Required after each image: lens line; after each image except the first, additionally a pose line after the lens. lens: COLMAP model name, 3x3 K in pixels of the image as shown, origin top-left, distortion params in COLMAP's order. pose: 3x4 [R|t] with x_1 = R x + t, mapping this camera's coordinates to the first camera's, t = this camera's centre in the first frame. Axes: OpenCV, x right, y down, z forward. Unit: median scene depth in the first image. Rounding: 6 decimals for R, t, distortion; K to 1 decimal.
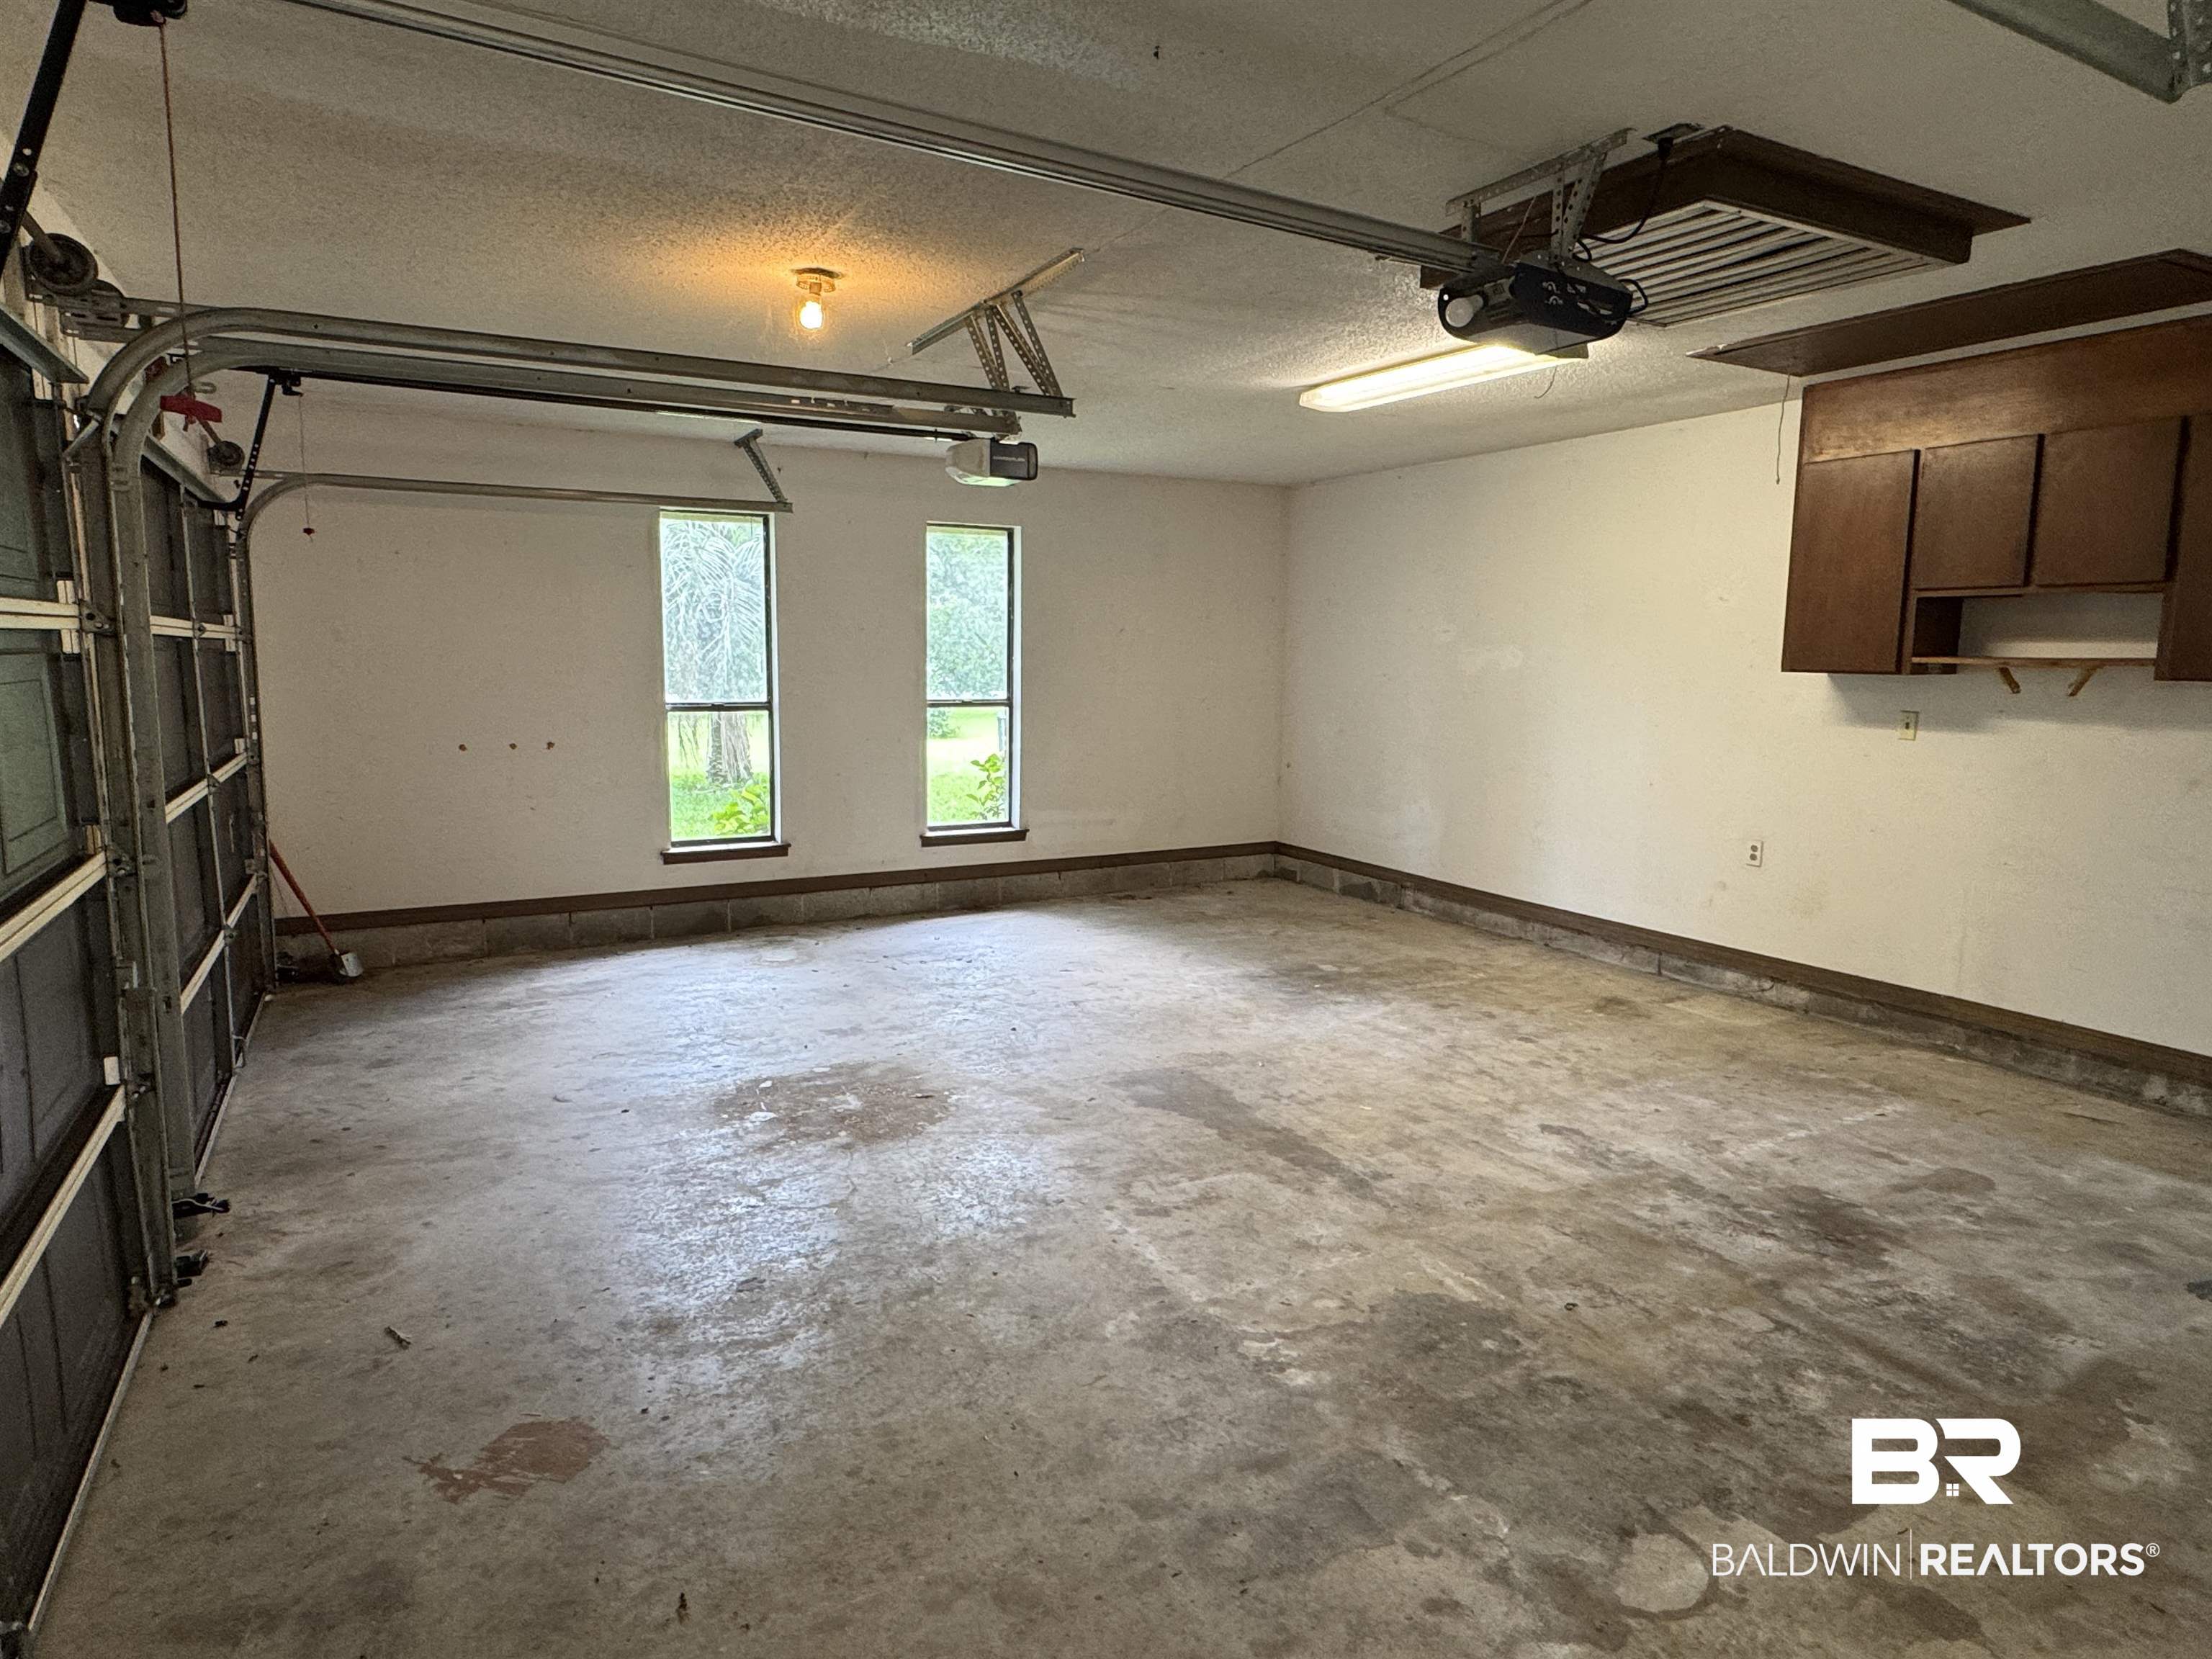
lens RADIAL K [[1286.2, 0, 1105.1], [0, 1286.2, 830.5], [0, 0, 1]] dist [-0.004846, 0.000141]
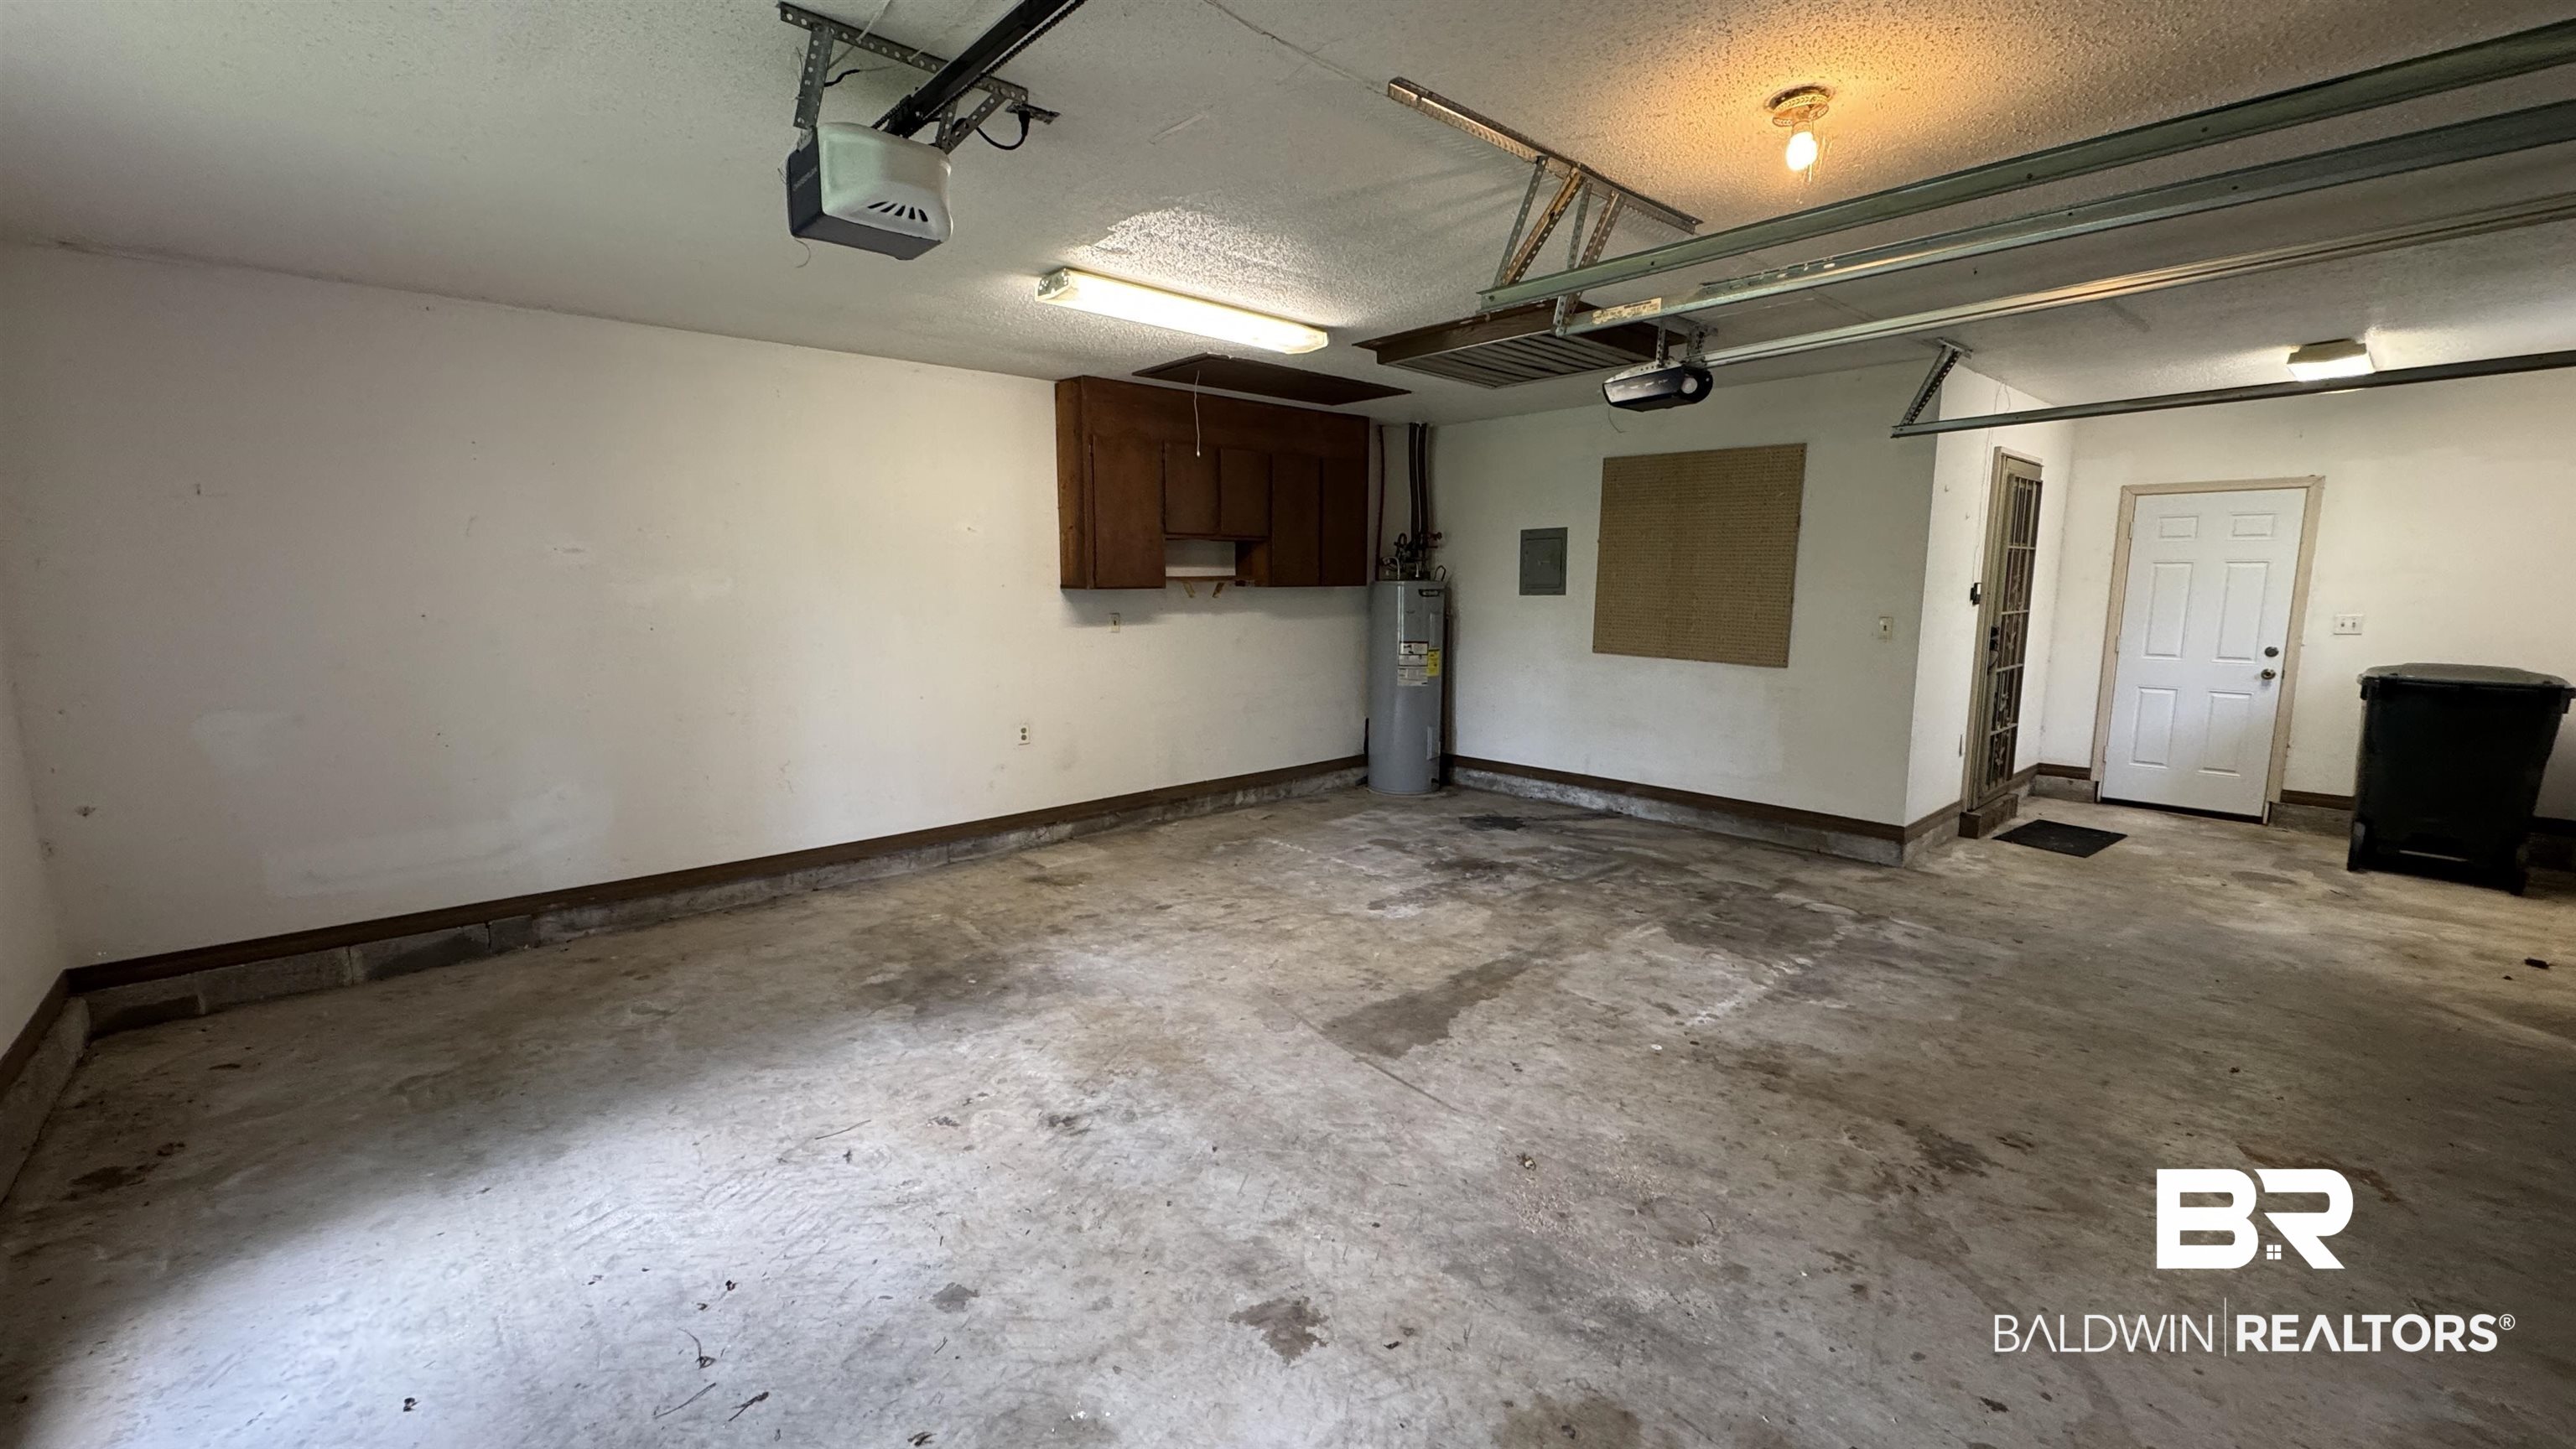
lens RADIAL K [[1028.6, 0, 1280.2], [0, 1028.6, 710.4], [0, 0, 1]] dist [-0.002115, -0.000059]
pose [[-0.231926, -0.135701, 0.963222, -0.703650], [0.134824, 0.976179, 0.169989, -0.192452], [-0.963345, 0.169290, -0.208105, 1.302131]]
